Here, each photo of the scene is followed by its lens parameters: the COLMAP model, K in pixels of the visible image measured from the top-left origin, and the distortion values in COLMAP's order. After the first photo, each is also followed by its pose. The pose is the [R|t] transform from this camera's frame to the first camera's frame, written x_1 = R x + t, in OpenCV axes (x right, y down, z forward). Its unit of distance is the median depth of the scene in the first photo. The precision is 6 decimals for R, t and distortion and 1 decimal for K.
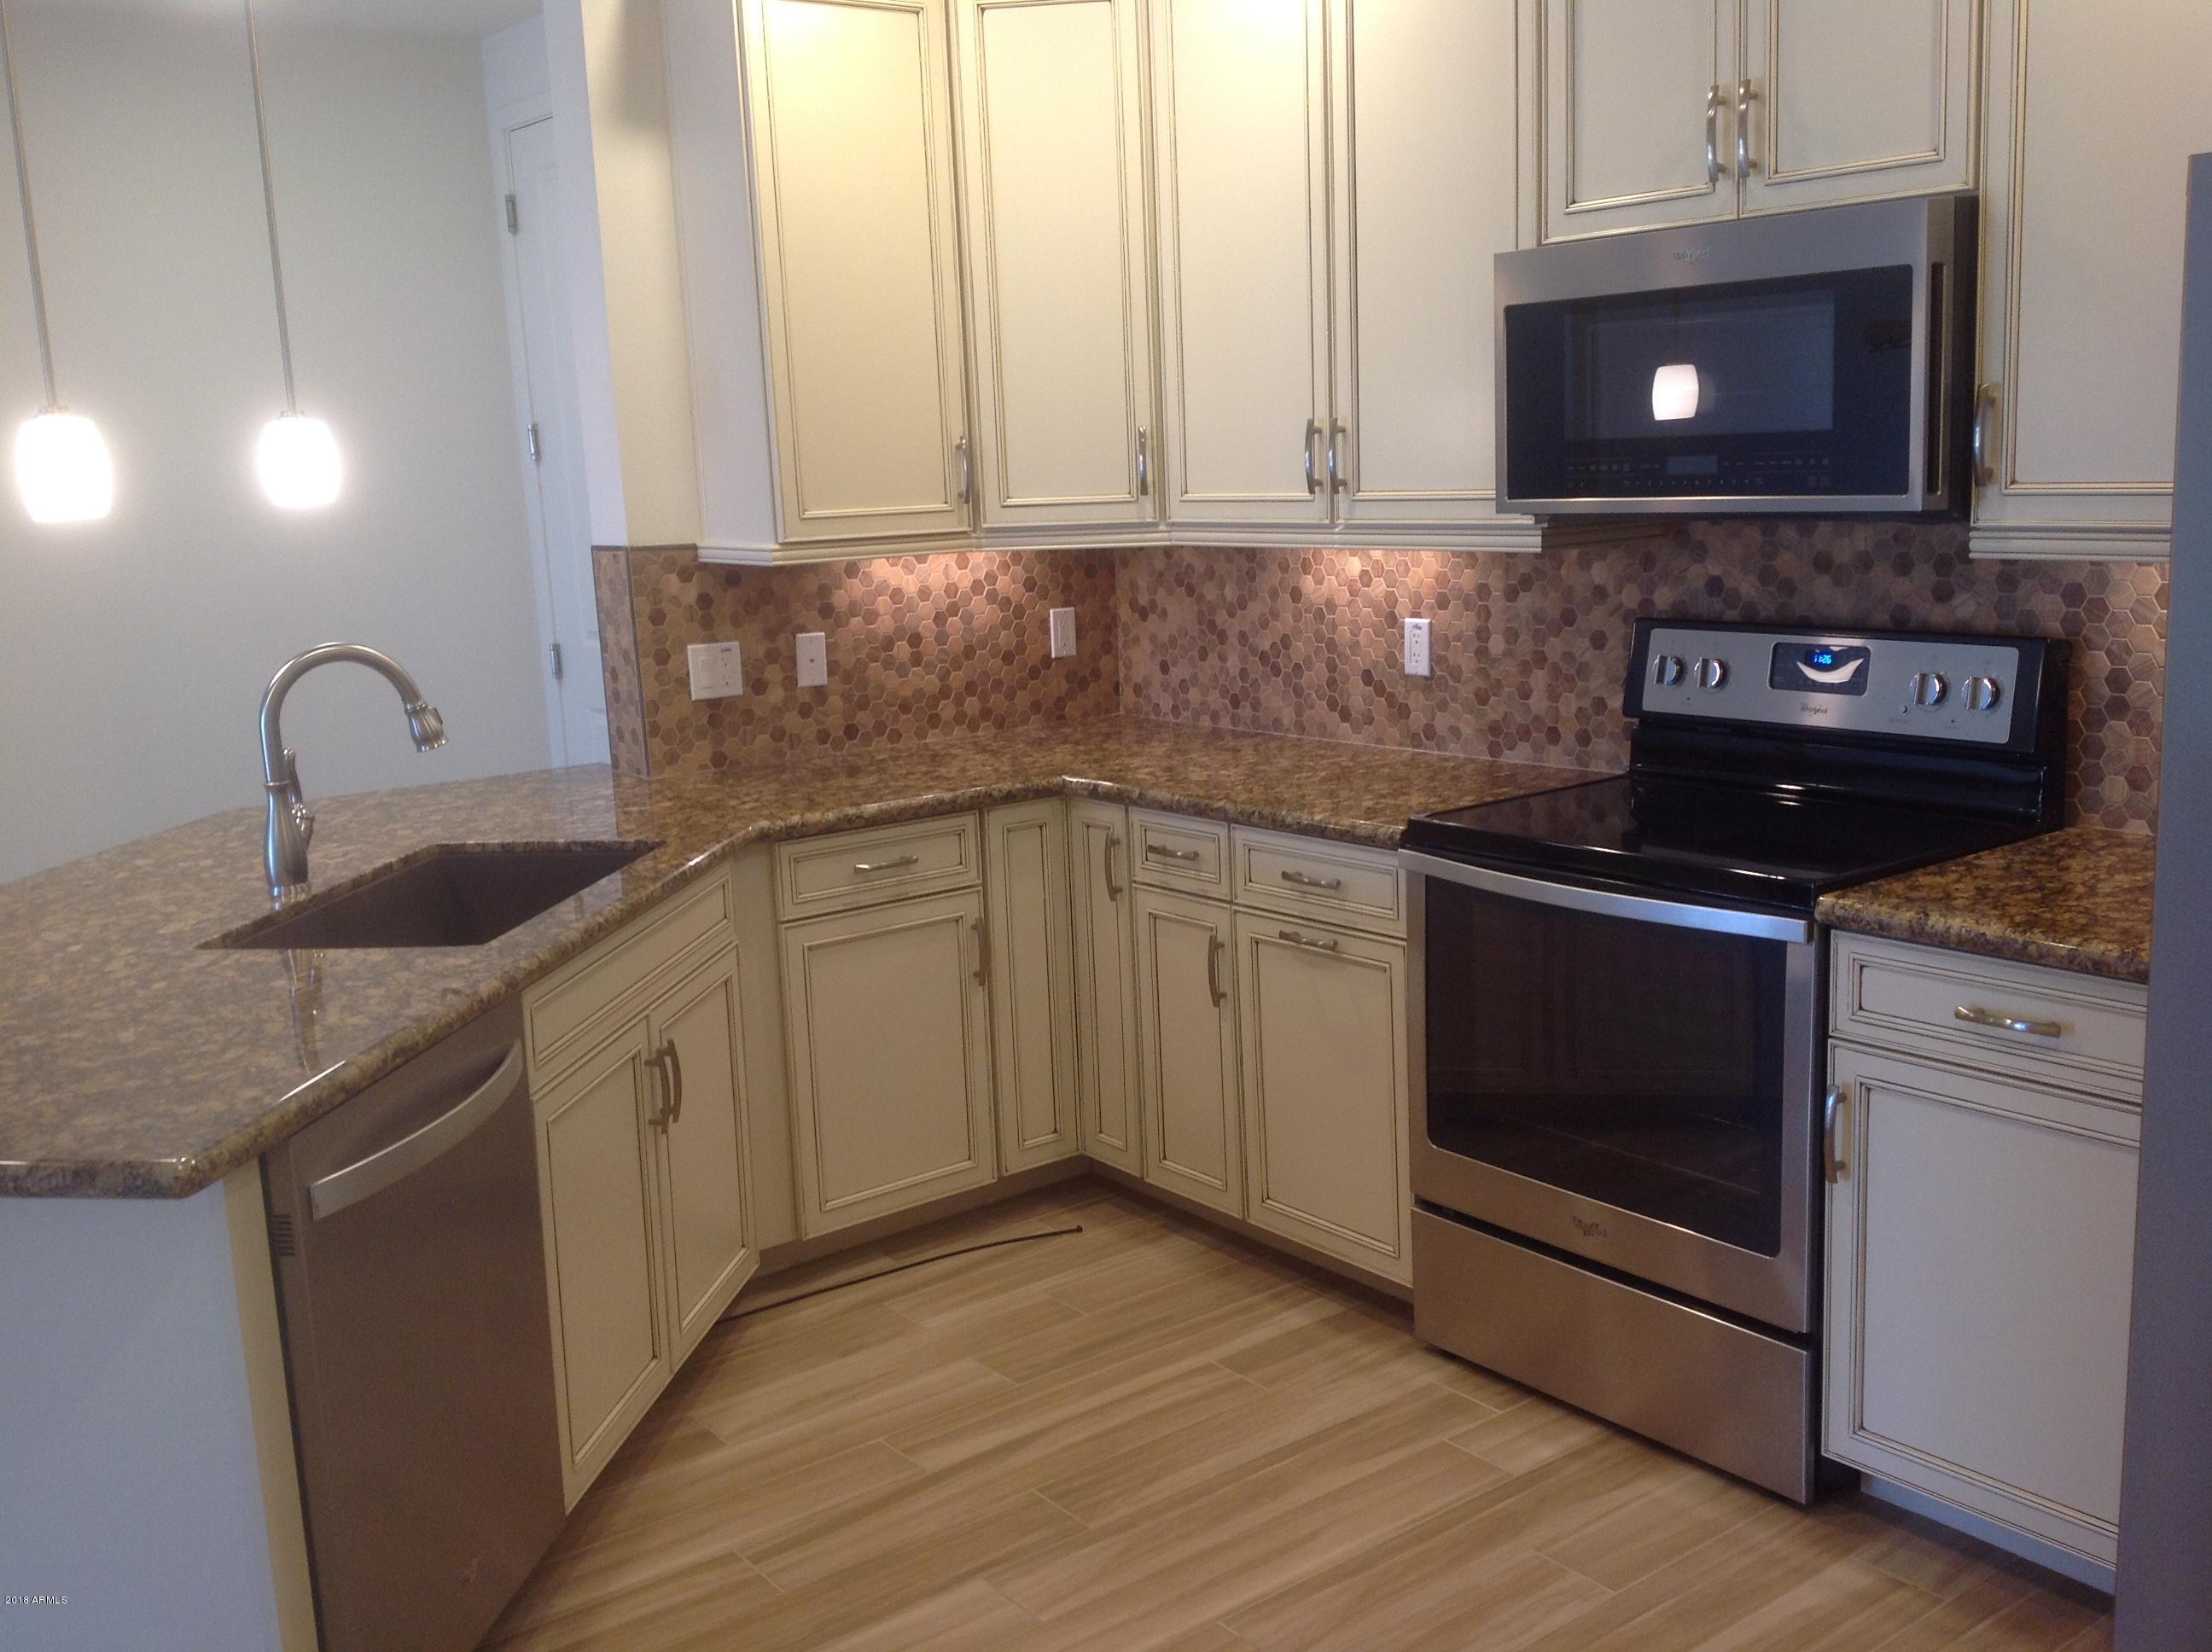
lens RADIAL K [[2078.7, 0, 1106.0], [0, 2078.7, 826.0], [0, 0, 1]] dist [0.010589, 0.006594]
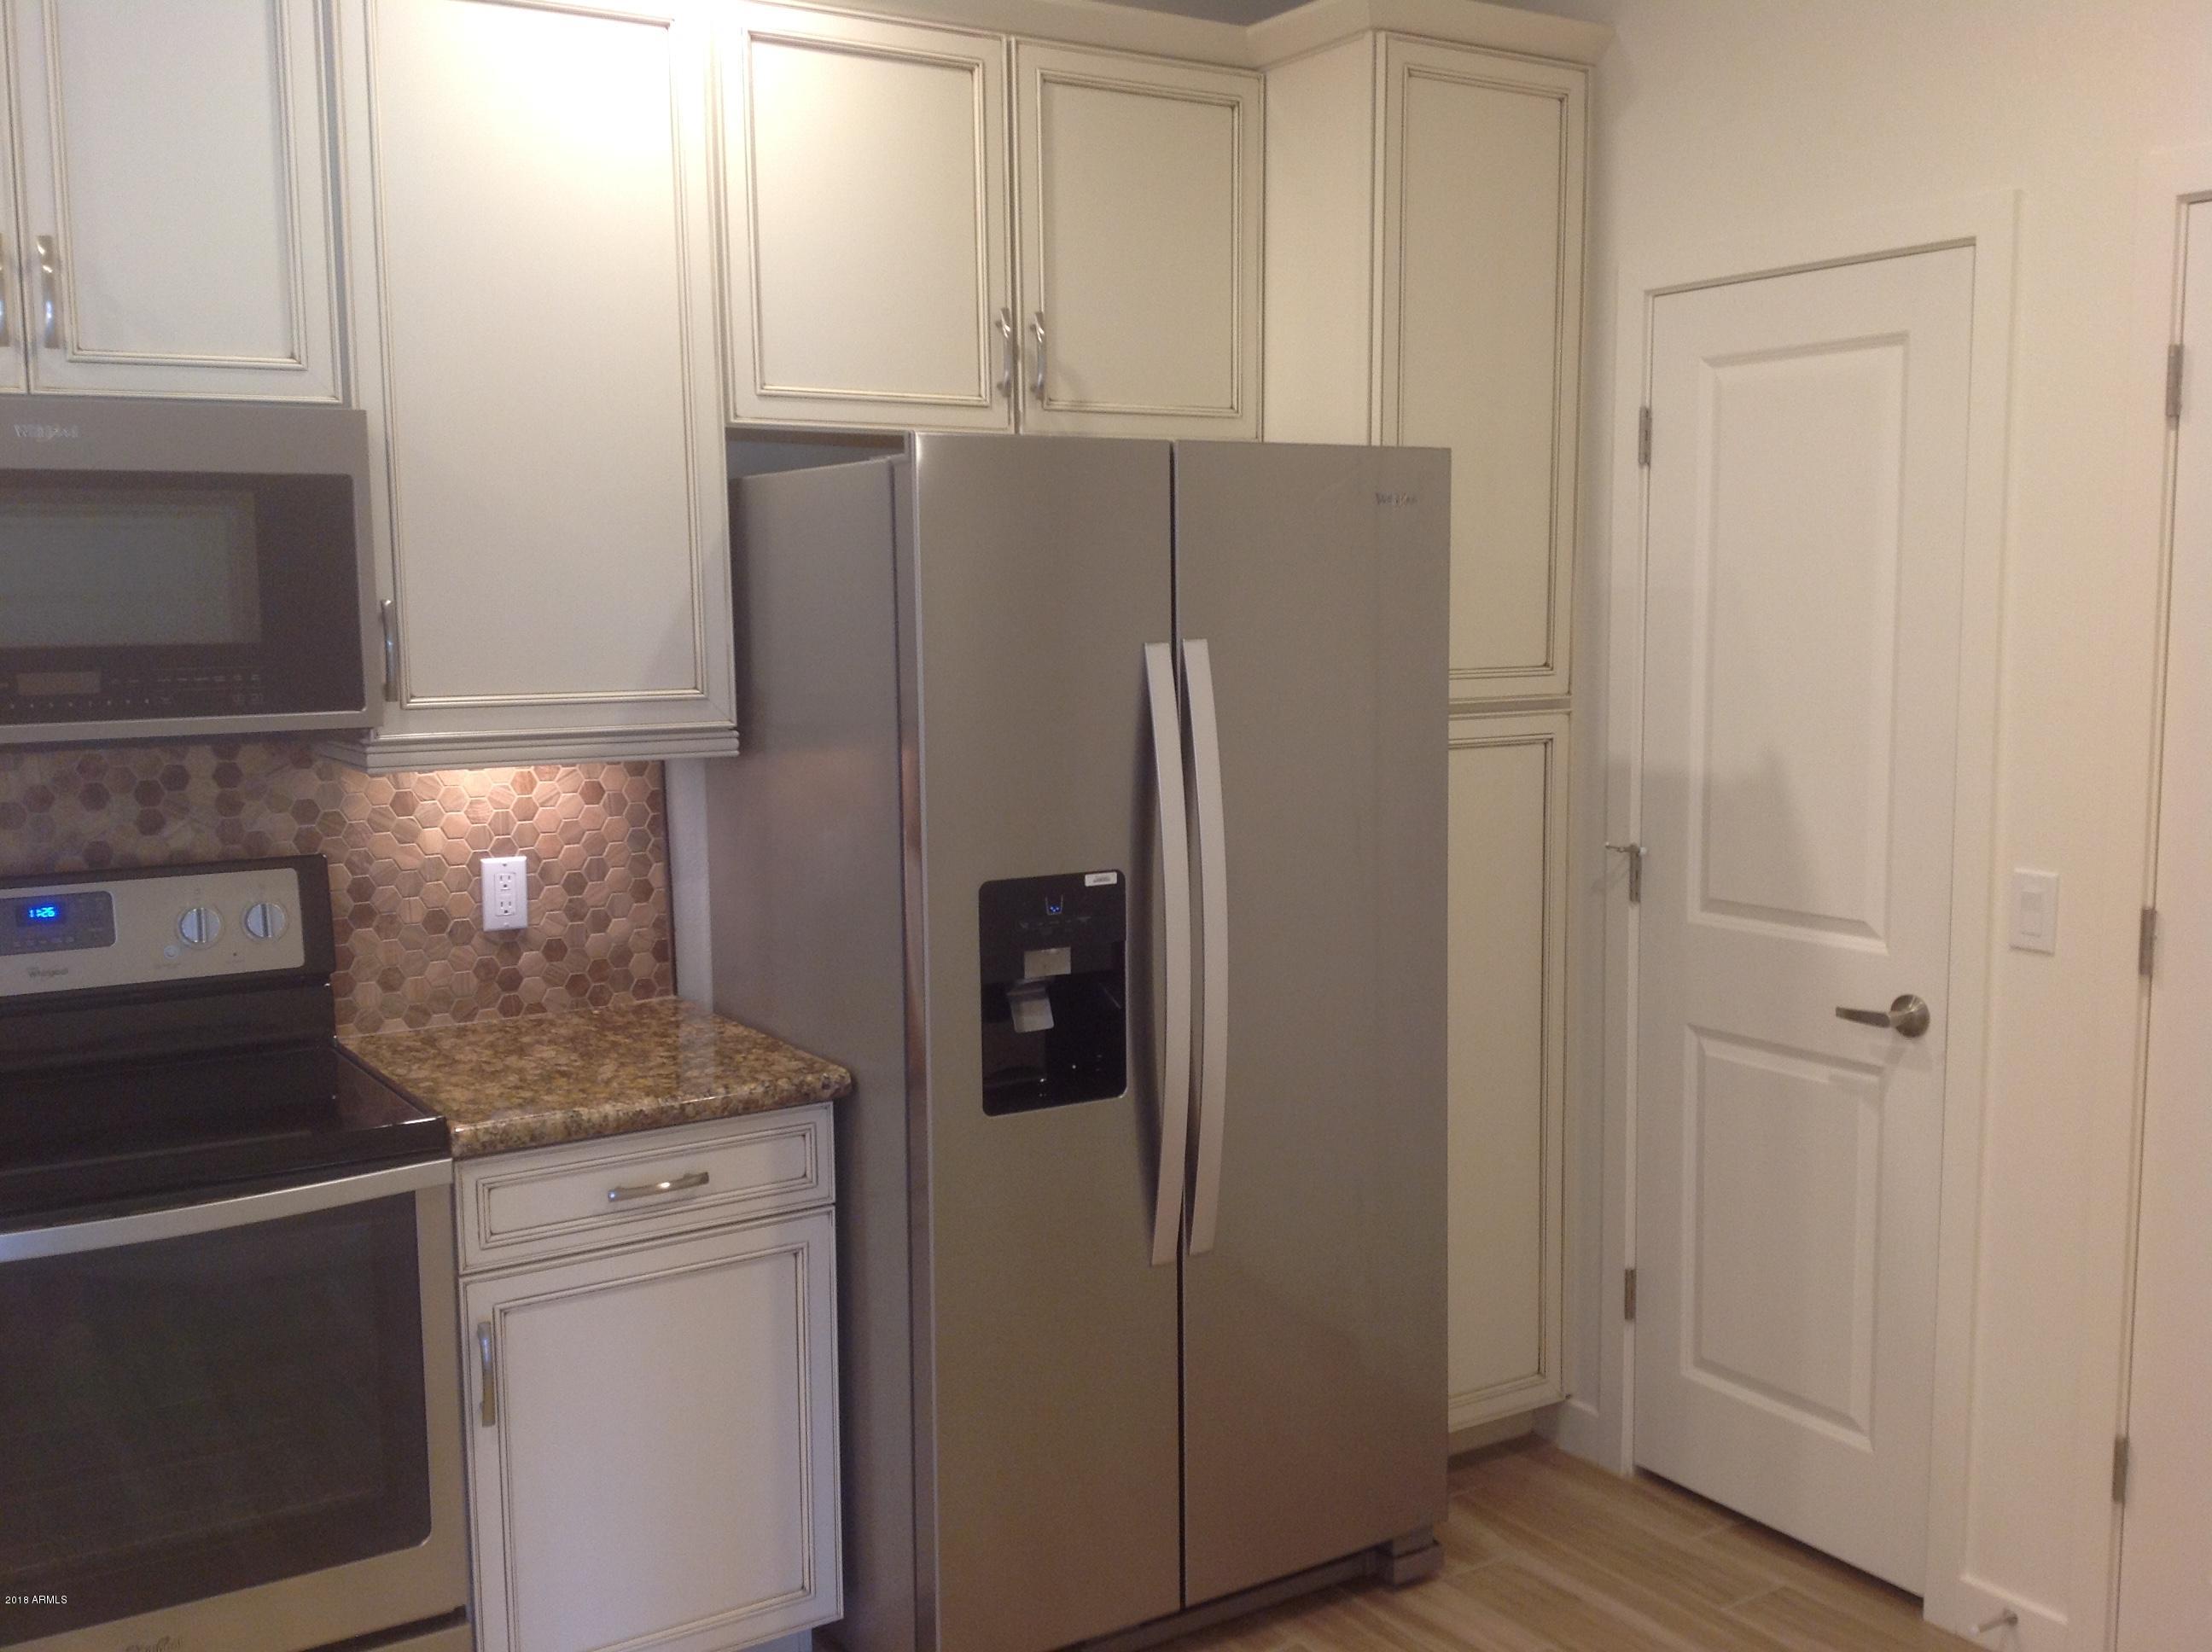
lens RADIAL K [[2078.7, 0, 1106.0], [0, 2078.7, 826.0], [0, 0, 1]] dist [0.010589, 0.006594]
pose [[0.086590, -0.069859, 0.993792, -0.507097], [0.190305, 0.980329, 0.052331, -0.085144], [-0.977899, 0.184593, 0.098181, 0.539328]]
